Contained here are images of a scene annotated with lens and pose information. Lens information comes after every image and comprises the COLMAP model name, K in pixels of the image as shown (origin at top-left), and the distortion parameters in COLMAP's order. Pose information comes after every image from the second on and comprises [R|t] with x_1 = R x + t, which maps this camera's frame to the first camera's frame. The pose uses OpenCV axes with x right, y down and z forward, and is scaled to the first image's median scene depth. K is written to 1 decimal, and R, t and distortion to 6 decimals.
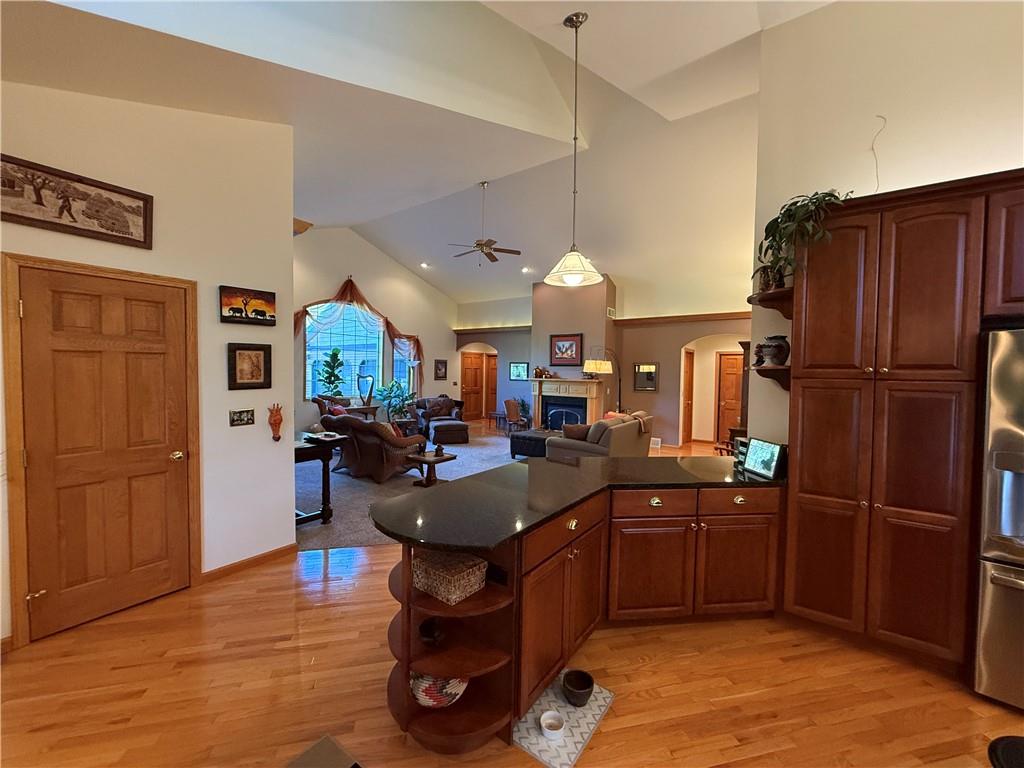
lens RADIAL K [[407.9, 0, 510.1], [0, 407.9, 382.2], [0, 0, 1]] dist [0.000655, 0.000192]
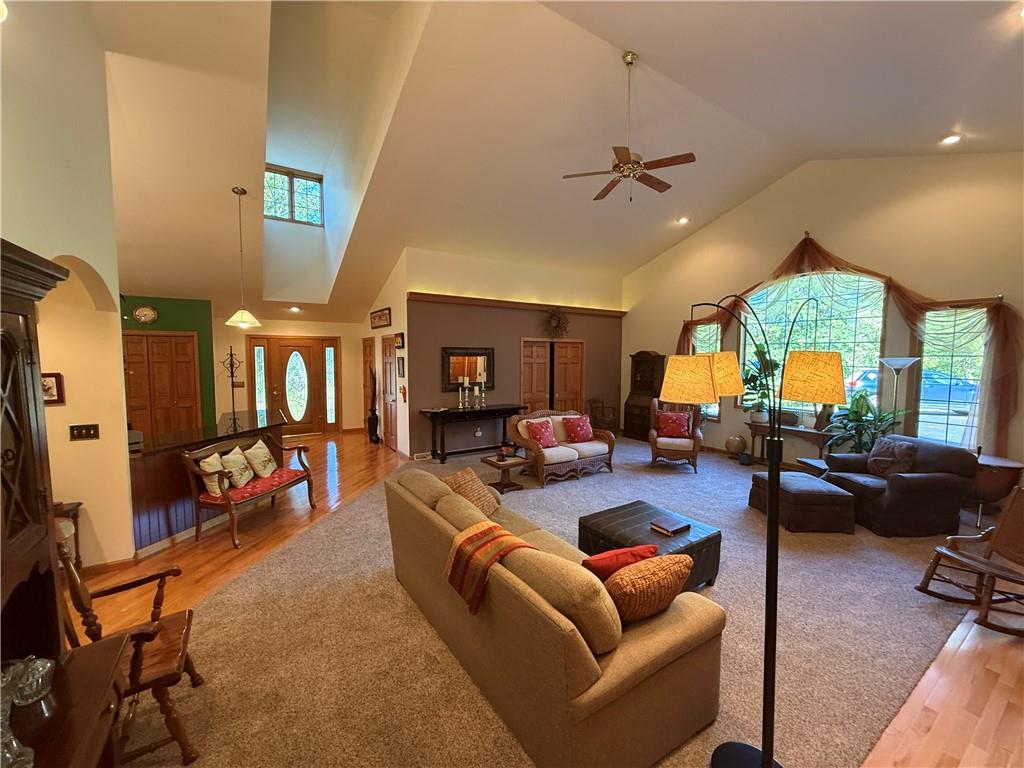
lens RADIAL K [[407.9, 0, 511.1], [0, 407.9, 384.3], [0, 0, 1]] dist [0.000655, 0.000192]
pose [[-0.358741, 0.048001, -0.932202, 0.404362], [-0.036403, 0.997198, 0.065357, -0.037018], [0.932727, 0.057381, -0.355989, 0.770336]]
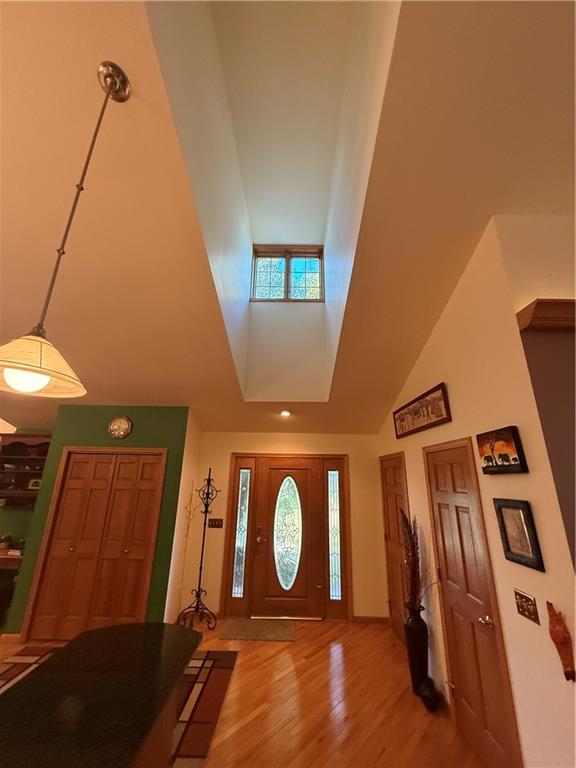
lens RADIAL K [[305.9, 0, 285.1], [0, 305.9, 383.9], [0, 0, 1]] dist [0.000655, 0.000192]
pose [[-0.817653, -0.195442, -0.541522, 0.024653], [-0.048190, 0.960547, -0.273910, -0.040617], [0.573691, -0.197868, -0.794813, 0.408921]]
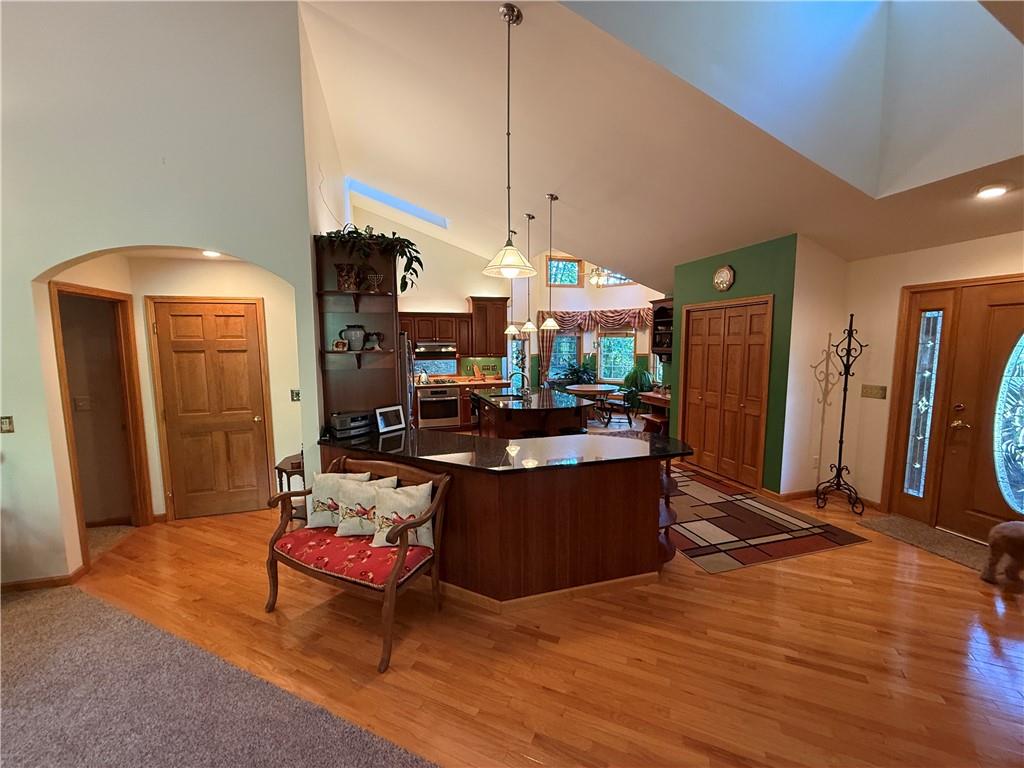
lens RADIAL K [[407.9, 0, 514.1], [0, 407.9, 378.7], [0, 0, 1]] dist [0.000655, 0.000192]
pose [[-0.795608, -0.065106, 0.602303, -0.135426], [0.008103, 0.992976, 0.118039, -0.026346], [-0.605757, 0.098793, -0.789492, 0.495729]]
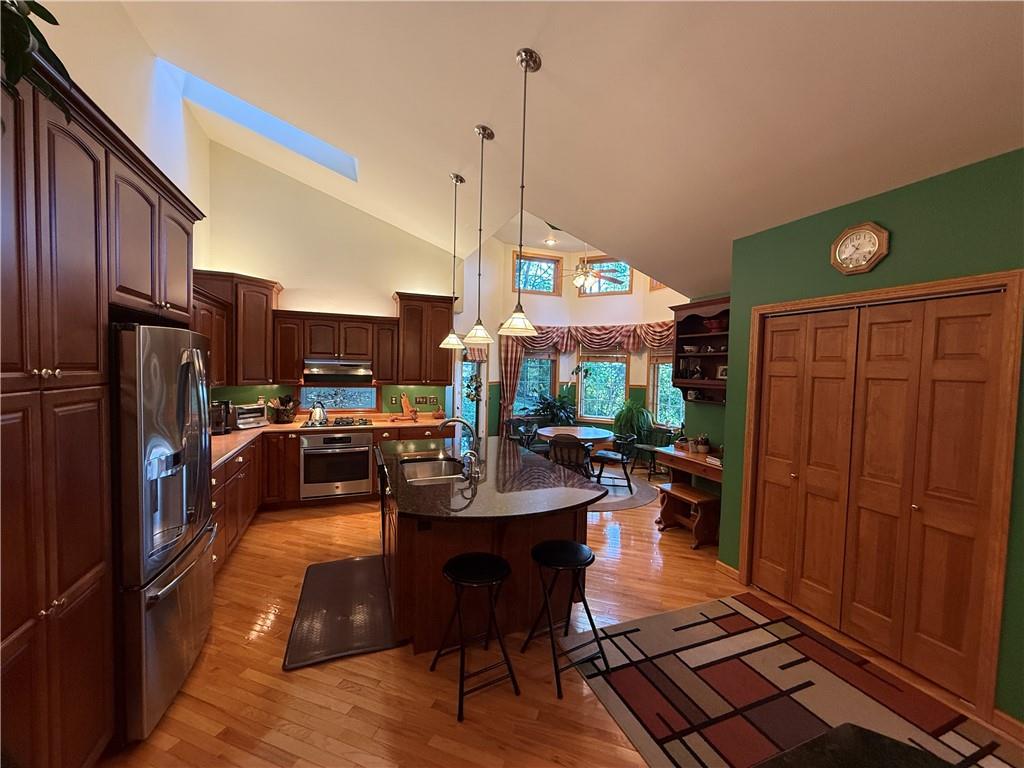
lens RADIAL K [[407.9, 0, 510.4], [0, 407.9, 380.1], [0, 0, 1]] dist [0.000655, 0.000192]
pose [[-0.838592, -0.053255, 0.542151, 0.010493], [-0.023825, 0.997843, 0.061166, -0.015912], [-0.544239, 0.038377, -0.838052, 0.267319]]
